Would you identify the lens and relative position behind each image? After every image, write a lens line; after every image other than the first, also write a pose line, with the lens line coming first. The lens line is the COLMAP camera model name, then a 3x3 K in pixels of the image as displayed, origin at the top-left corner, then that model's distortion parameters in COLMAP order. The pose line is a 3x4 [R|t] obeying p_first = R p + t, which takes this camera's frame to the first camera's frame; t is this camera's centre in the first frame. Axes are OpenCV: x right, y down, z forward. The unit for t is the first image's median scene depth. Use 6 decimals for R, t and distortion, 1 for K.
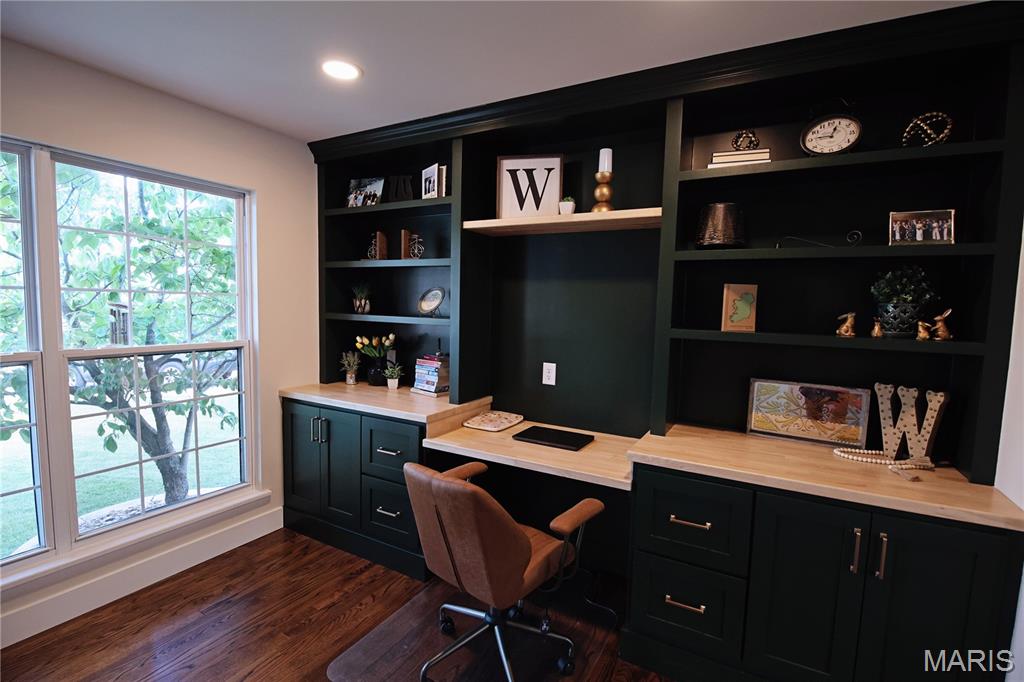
lens RADIAL K [[476.8, 0, 513.1], [0, 476.8, 347.9], [0, 0, 1]] dist [-0.013135, -0.000296]
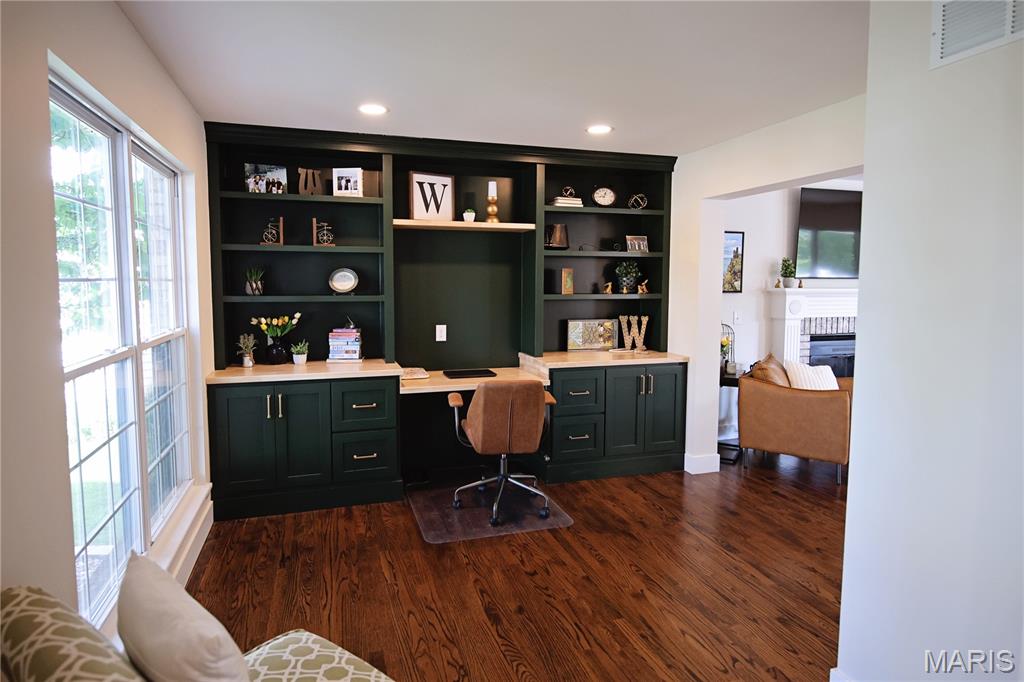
lens RADIAL K [[584.8, 0, 509.9], [0, 584.8, 333.6], [0, 0, 1]] dist [0.003204, -0.000554]
pose [[0.678525, -0.092013, 0.728792, -1.084489], [0.082197, 0.995404, 0.049146, -0.010191], [-0.729964, 0.026558, 0.682969, -0.301795]]
